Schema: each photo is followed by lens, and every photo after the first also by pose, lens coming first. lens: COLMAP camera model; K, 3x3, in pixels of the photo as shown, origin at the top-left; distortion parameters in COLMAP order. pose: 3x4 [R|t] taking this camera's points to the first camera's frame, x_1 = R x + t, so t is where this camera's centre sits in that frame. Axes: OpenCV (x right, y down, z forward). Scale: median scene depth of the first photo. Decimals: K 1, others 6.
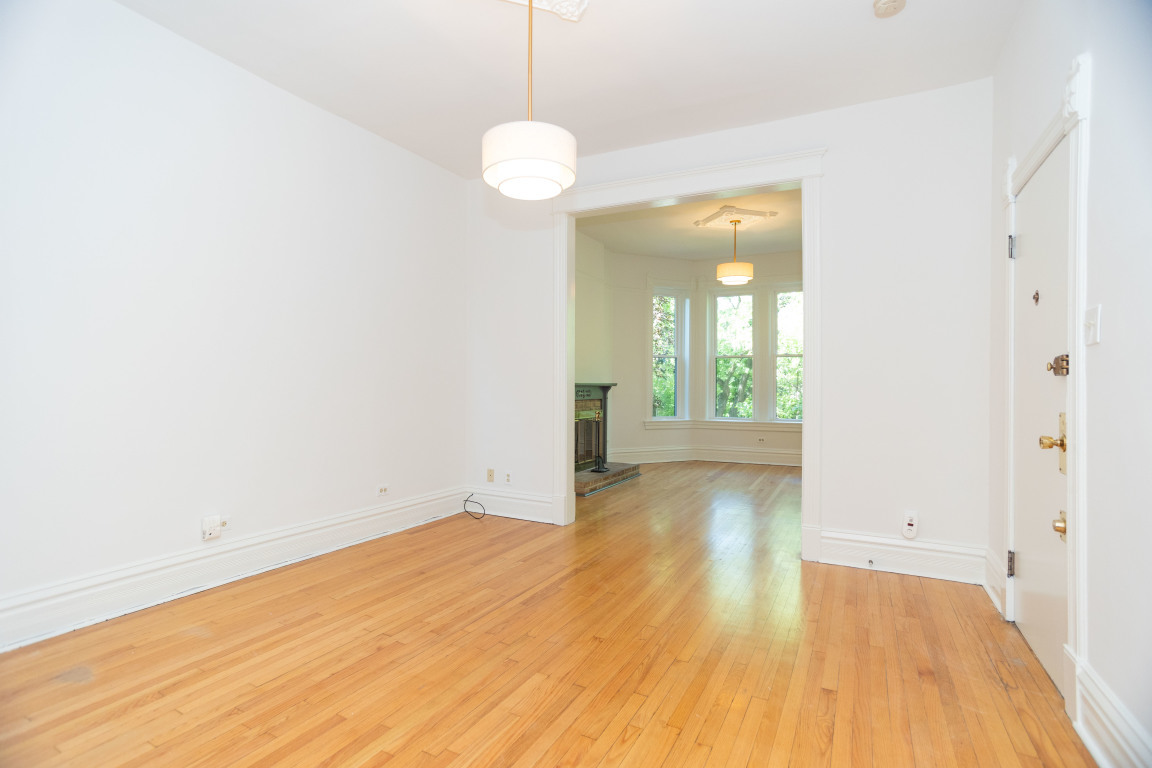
lens RADIAL K [[564.4, 0, 570.7], [0, 564.4, 385.1], [0, 0, 1]] dist [-0.045369, 0.001232]
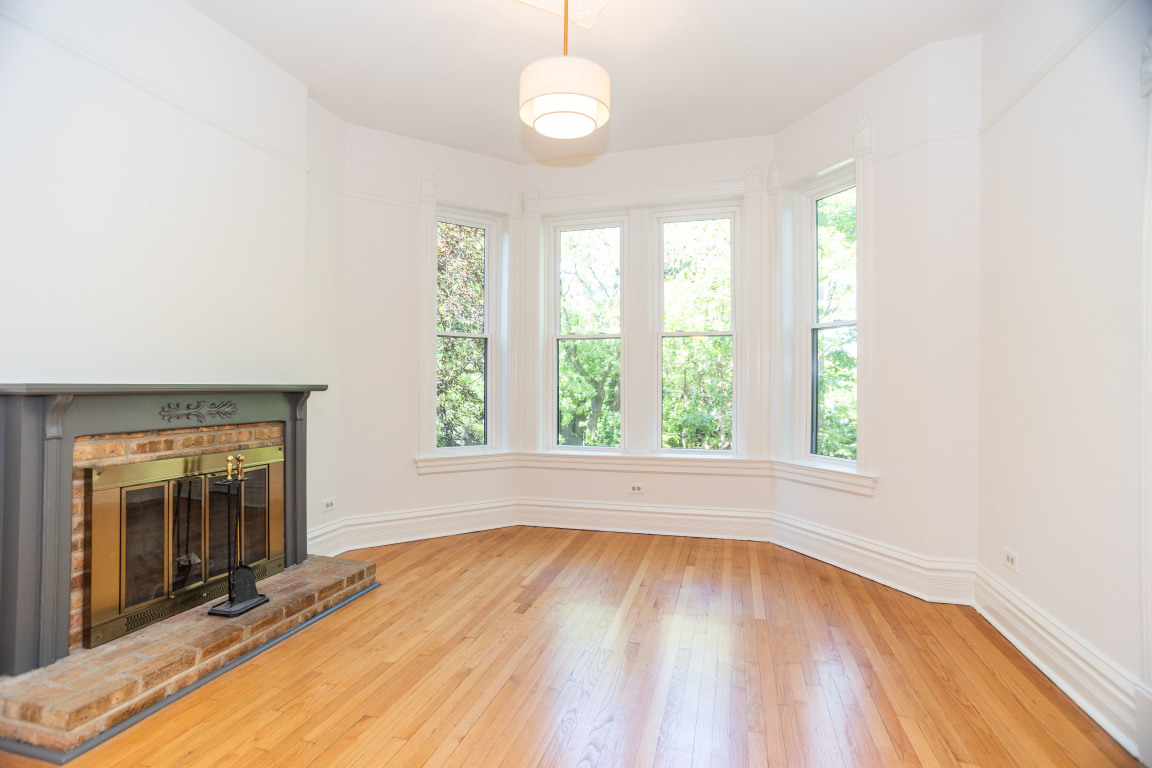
lens RADIAL K [[564.4, 0, 570.7], [0, 564.4, 385.1], [0, 0, 1]] dist [-0.045369, 0.001232]
pose [[0.979491, -0.000631, 0.201488, 0.176918], [0.000909, 0.999999, -0.001291, -0.002255], [-0.201486, 0.001447, 0.979490, 0.504291]]
